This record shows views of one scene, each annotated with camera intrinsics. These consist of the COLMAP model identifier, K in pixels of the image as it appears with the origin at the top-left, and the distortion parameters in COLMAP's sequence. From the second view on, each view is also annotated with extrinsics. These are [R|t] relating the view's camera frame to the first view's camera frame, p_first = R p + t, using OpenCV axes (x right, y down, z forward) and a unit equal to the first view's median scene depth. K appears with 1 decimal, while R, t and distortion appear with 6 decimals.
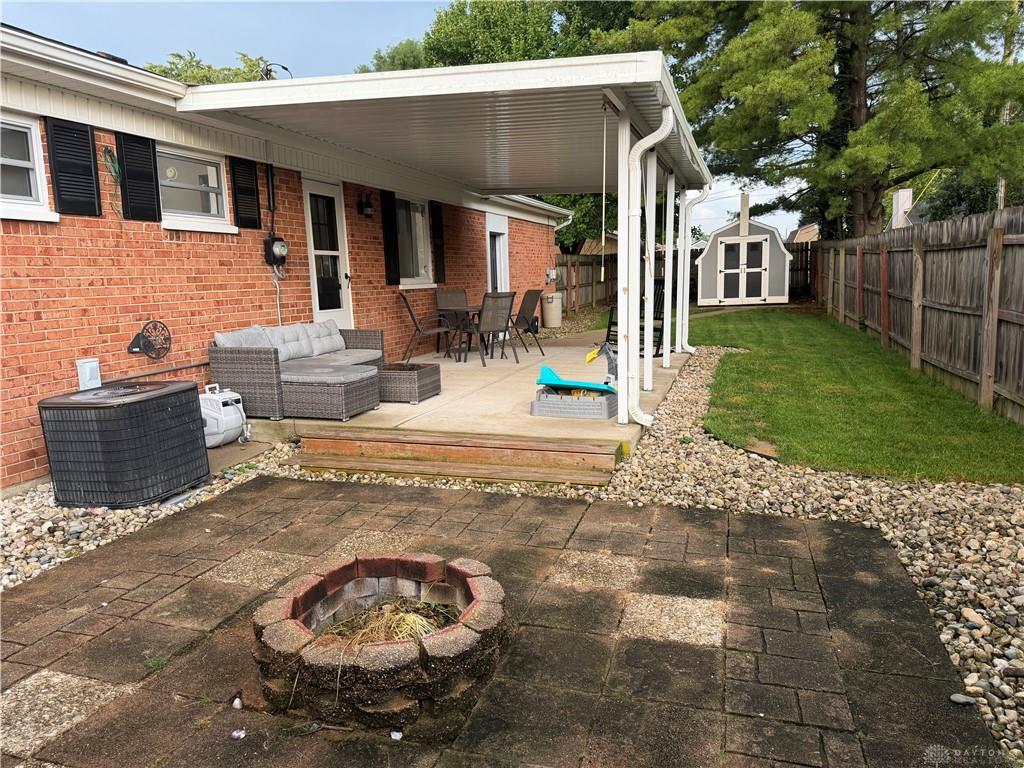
lens RADIAL K [[712.4, 0, 518.5], [0, 712.4, 381.3], [0, 0, 1]] dist [0.031903, -0.004772]
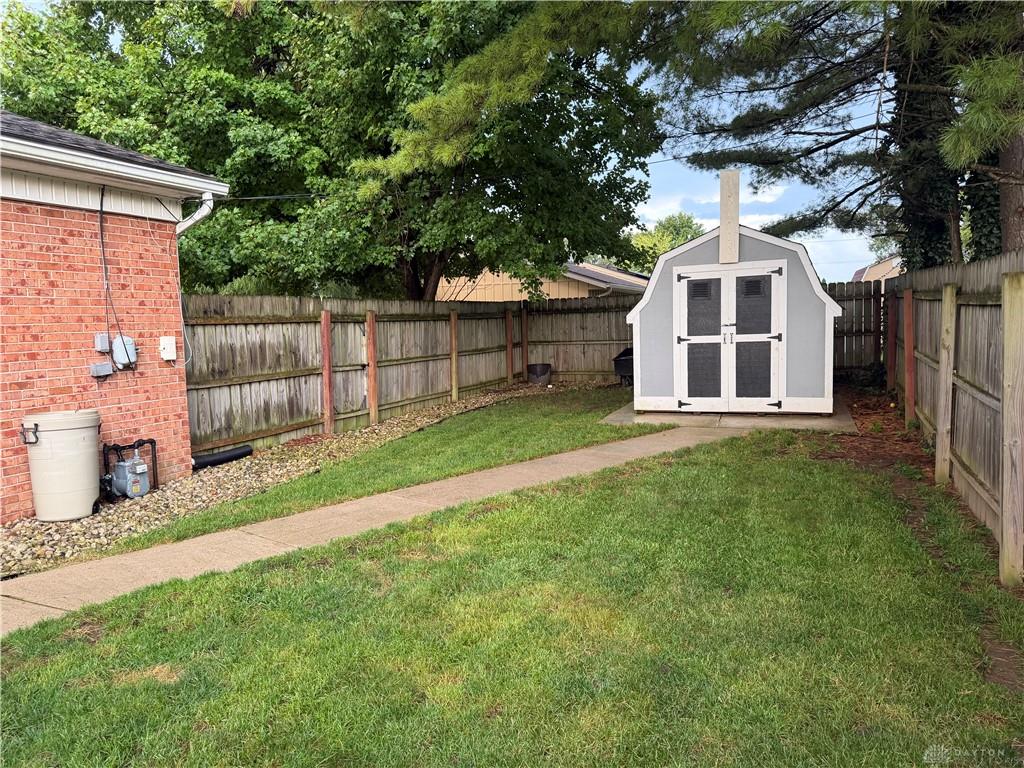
lens RADIAL K [[712.4, 0, 518.5], [0, 712.4, 381.3], [0, 0, 1]] dist [0.031903, -0.004772]
pose [[0.995868, 0.018452, -0.088923, 0.222760], [-0.024078, 0.997747, -0.062624, -0.096563], [0.087567, 0.064506, 0.994068, 0.542646]]
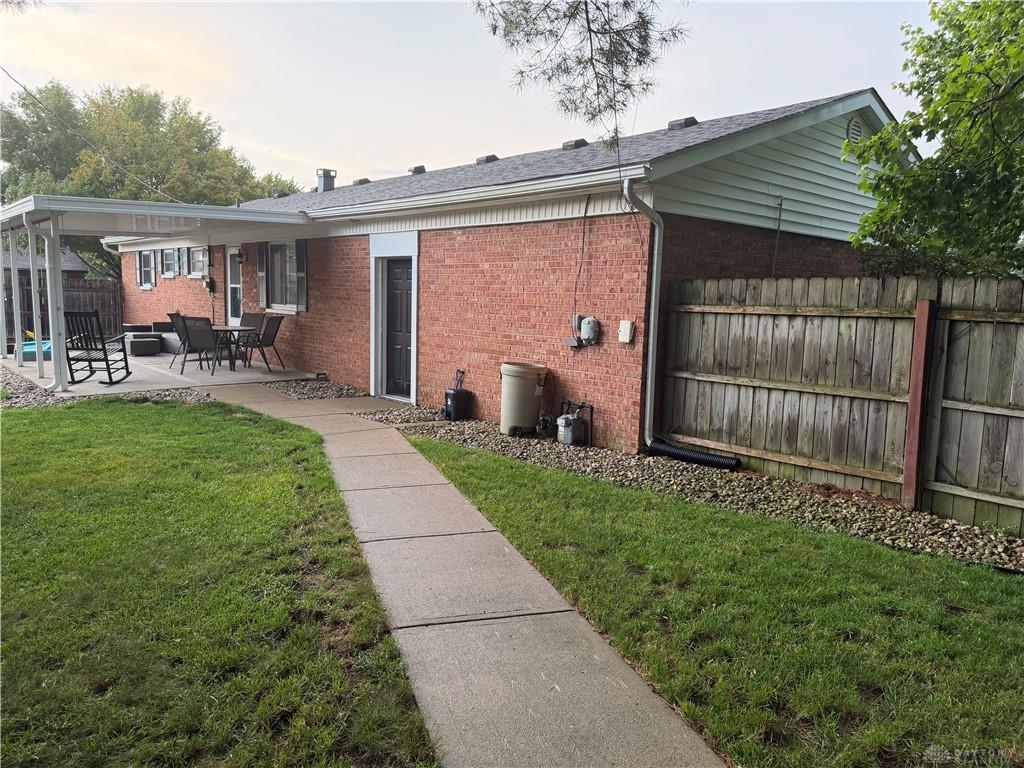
lens RADIAL K [[756.9, 0, 512.6], [0, 756.9, 373.9], [0, 0, 1]] dist [0.107174, -0.140771]
pose [[-0.527031, 0.108188, -0.842931, 0.388027], [-0.138485, 0.967673, 0.210784, -0.181465], [0.838487, 0.227824, -0.495012, 1.007872]]
